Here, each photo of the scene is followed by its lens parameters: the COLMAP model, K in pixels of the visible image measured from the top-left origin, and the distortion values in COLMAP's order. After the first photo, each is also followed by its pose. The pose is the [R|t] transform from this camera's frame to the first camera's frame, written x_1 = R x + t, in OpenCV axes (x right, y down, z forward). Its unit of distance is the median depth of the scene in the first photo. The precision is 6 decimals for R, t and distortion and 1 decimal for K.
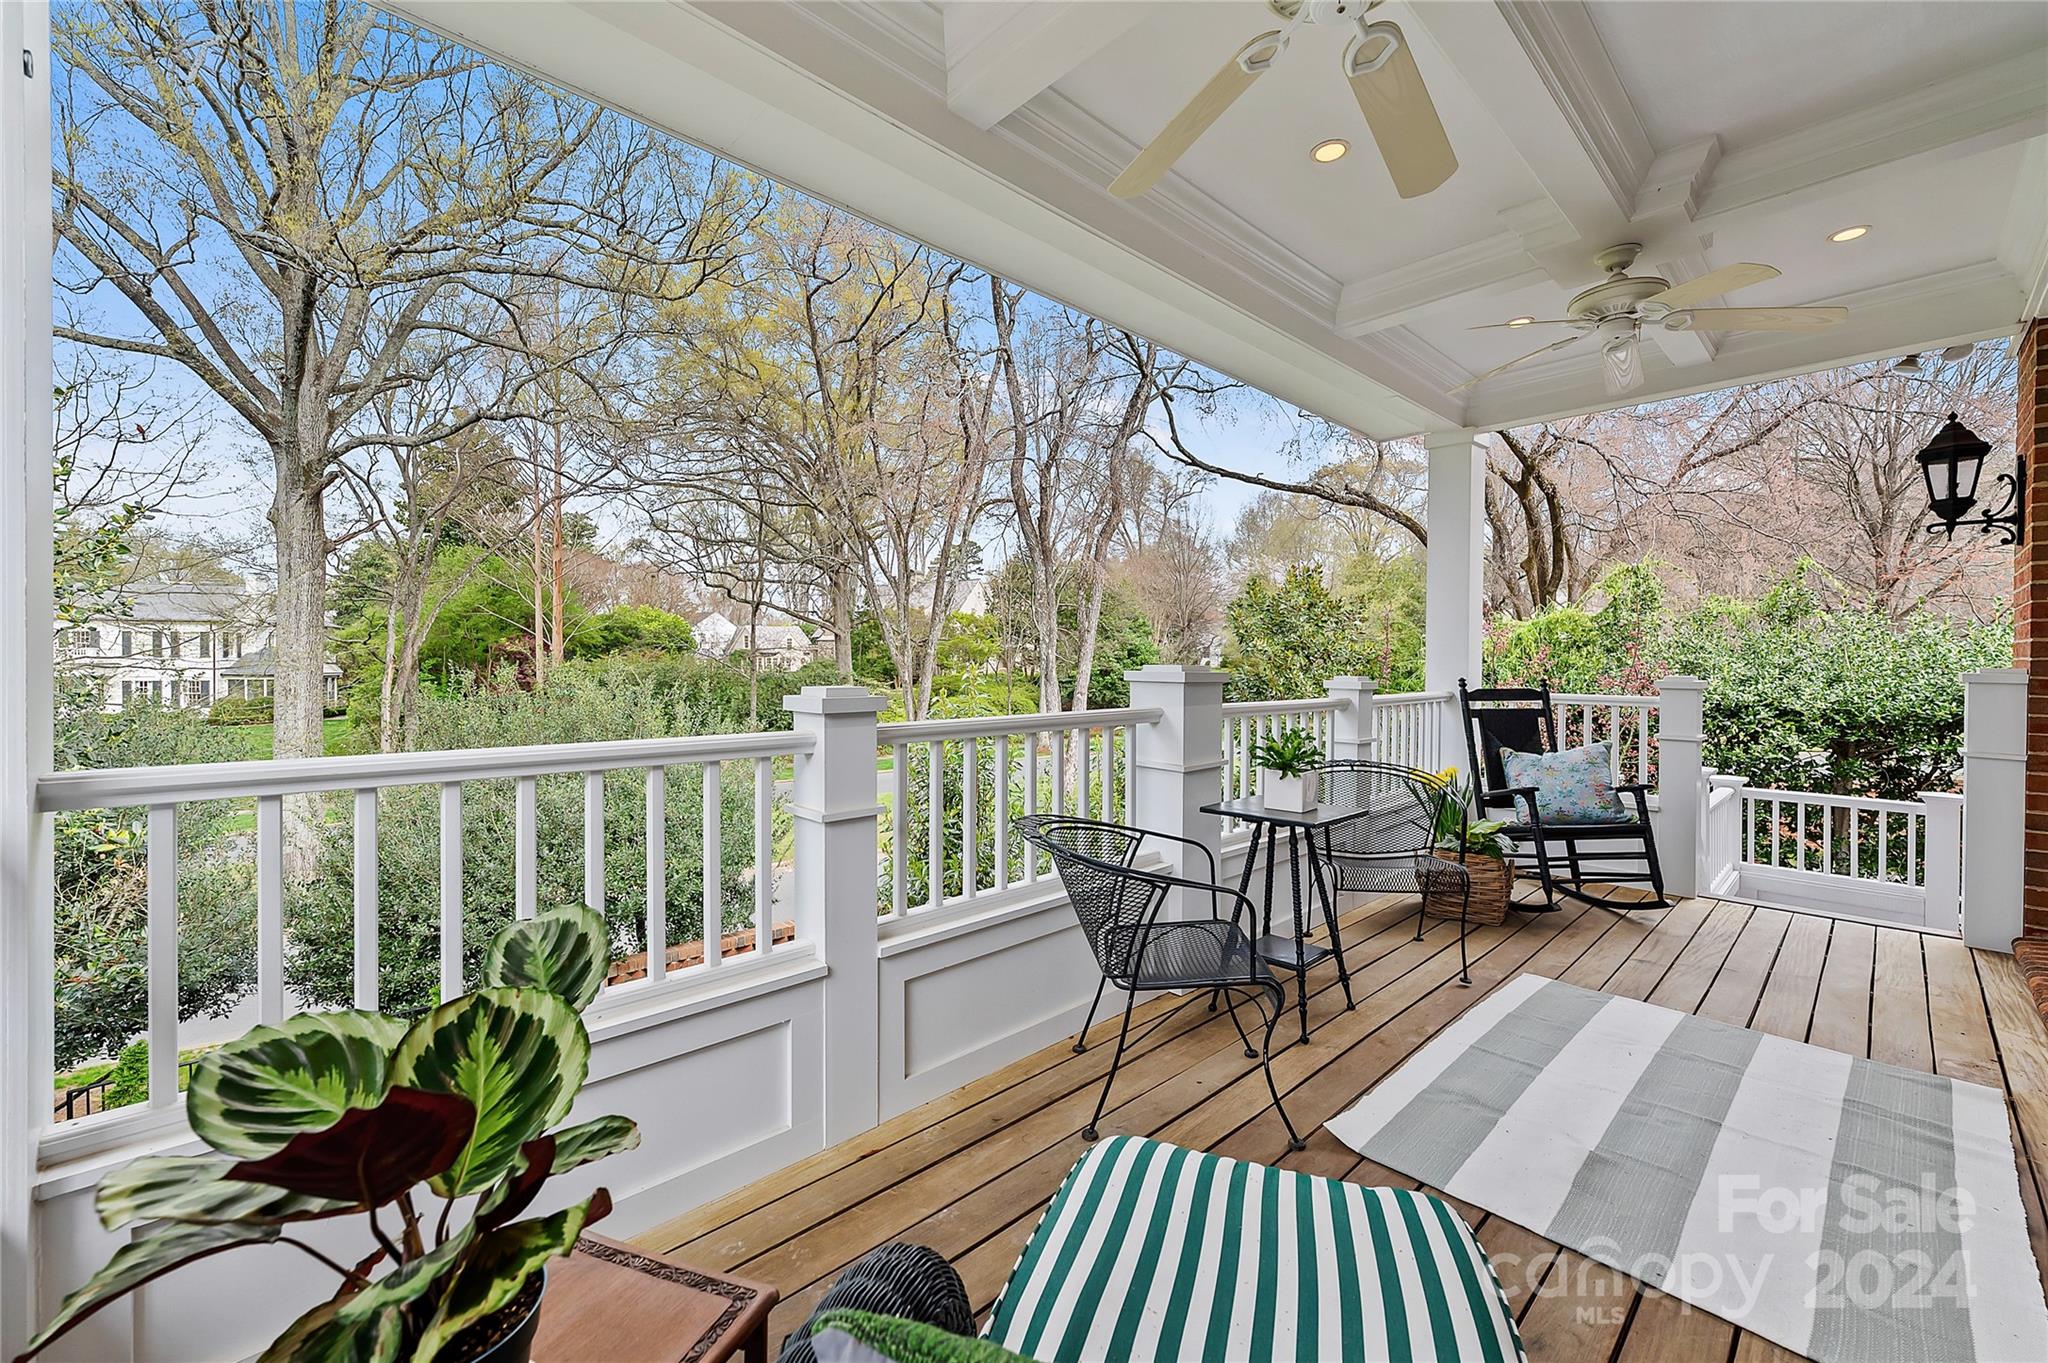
lens RADIAL K [[821.5, 0, 1031.6], [0, 821.5, 670.1], [0, 0, 1]] dist [-0.000147, -0.000088]
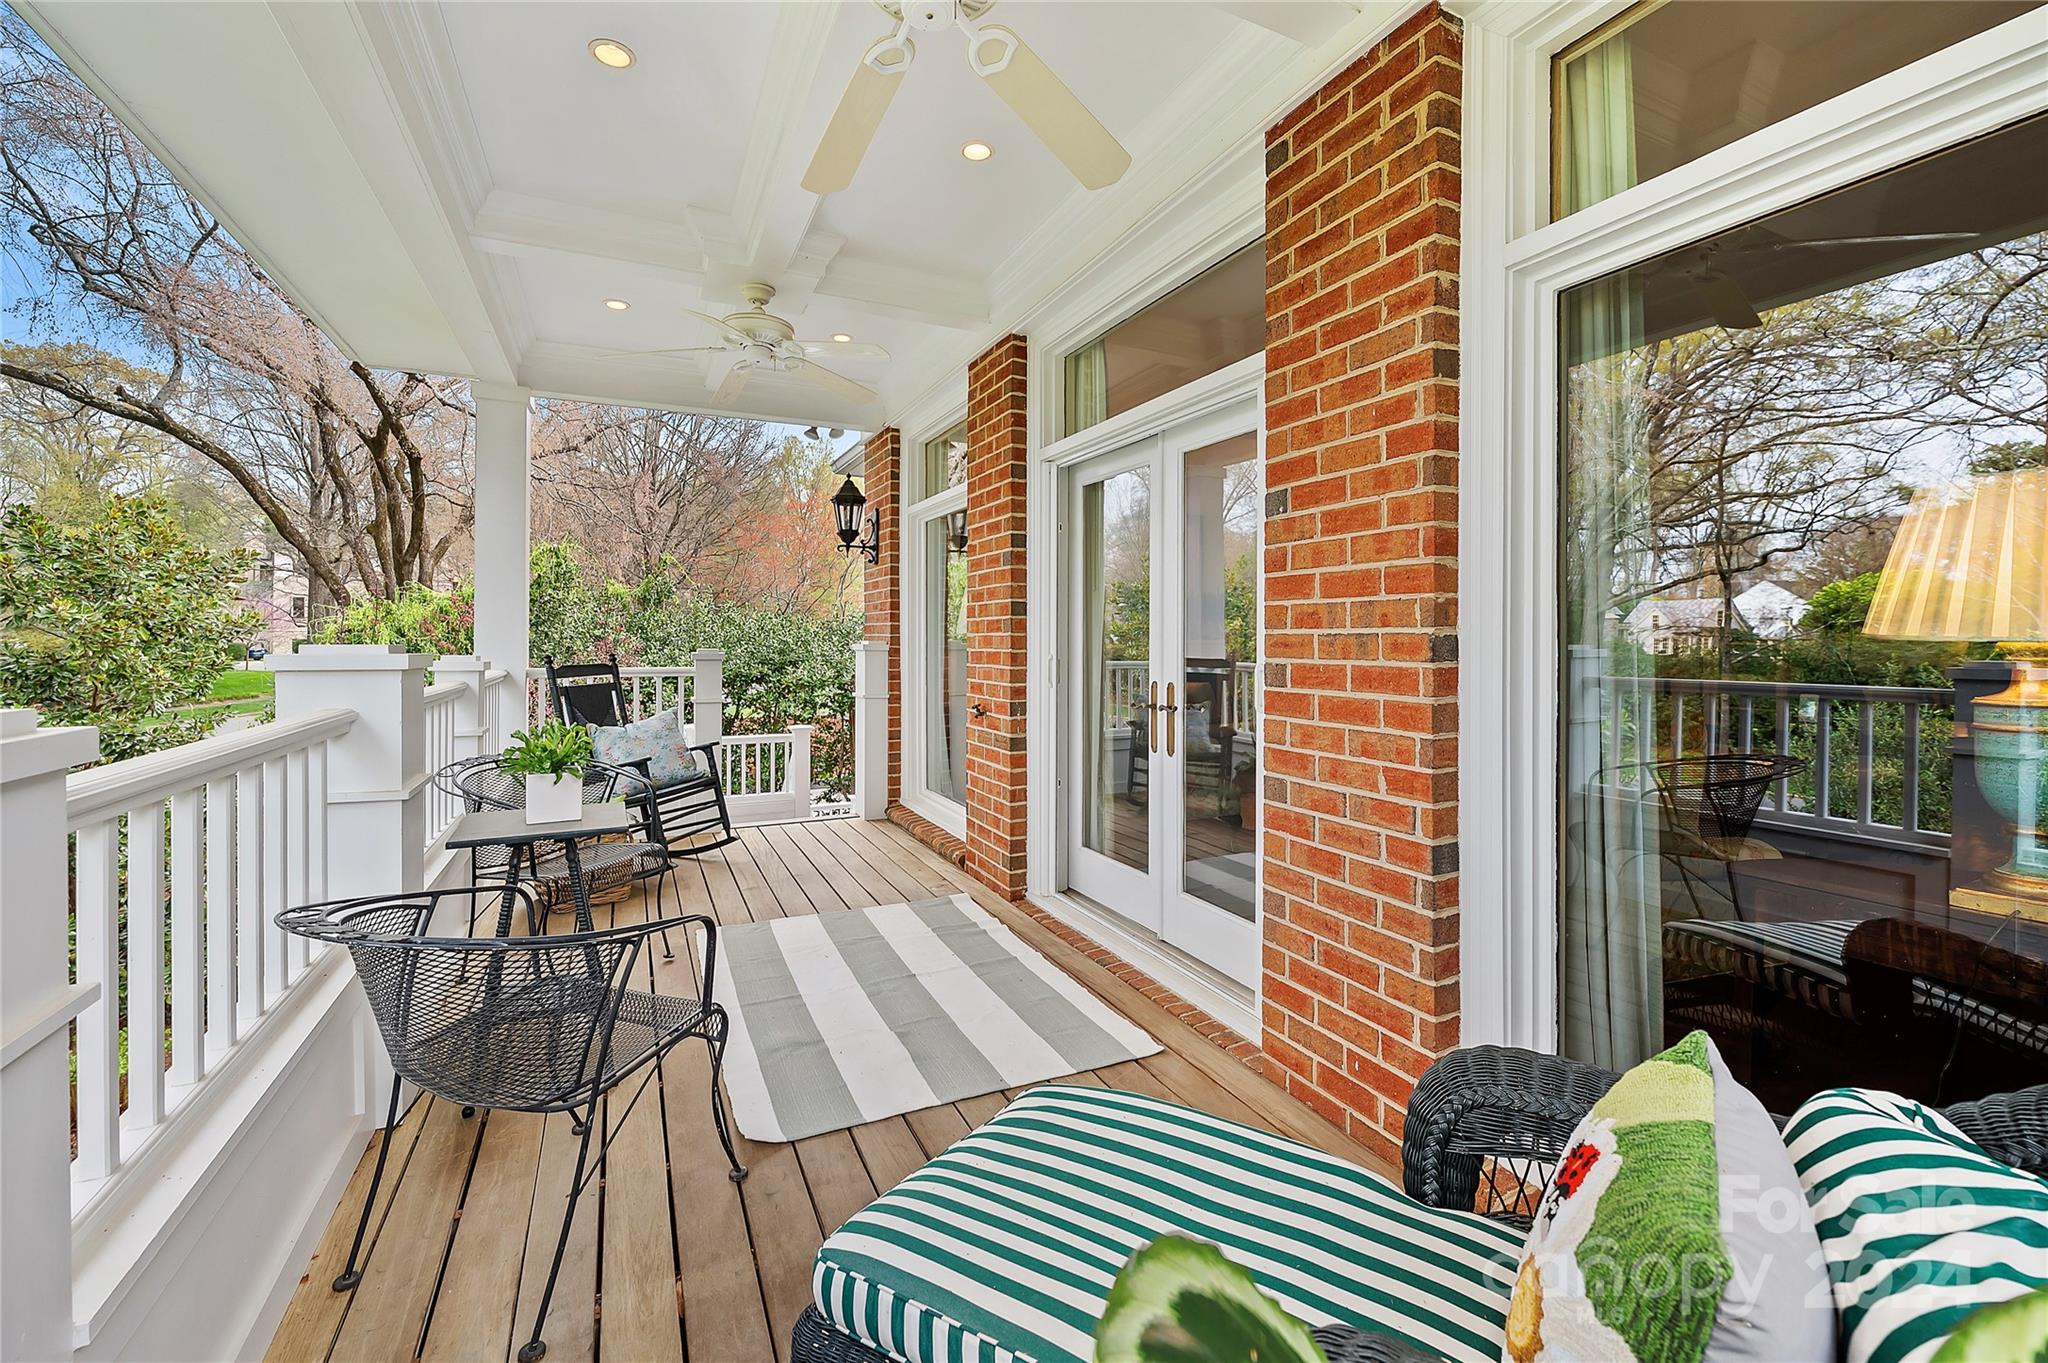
lens RADIAL K [[821.5, 0, 1015.8], [0, 821.5, 640.4], [0, 0, 1]] dist [-0.000147, -0.000088]
pose [[0.316917, -0.004954, 0.948440, -0.224111], [0.009027, 0.999957, 0.002207, -0.004129], [-0.948410, 0.007862, 0.316948, 0.218924]]
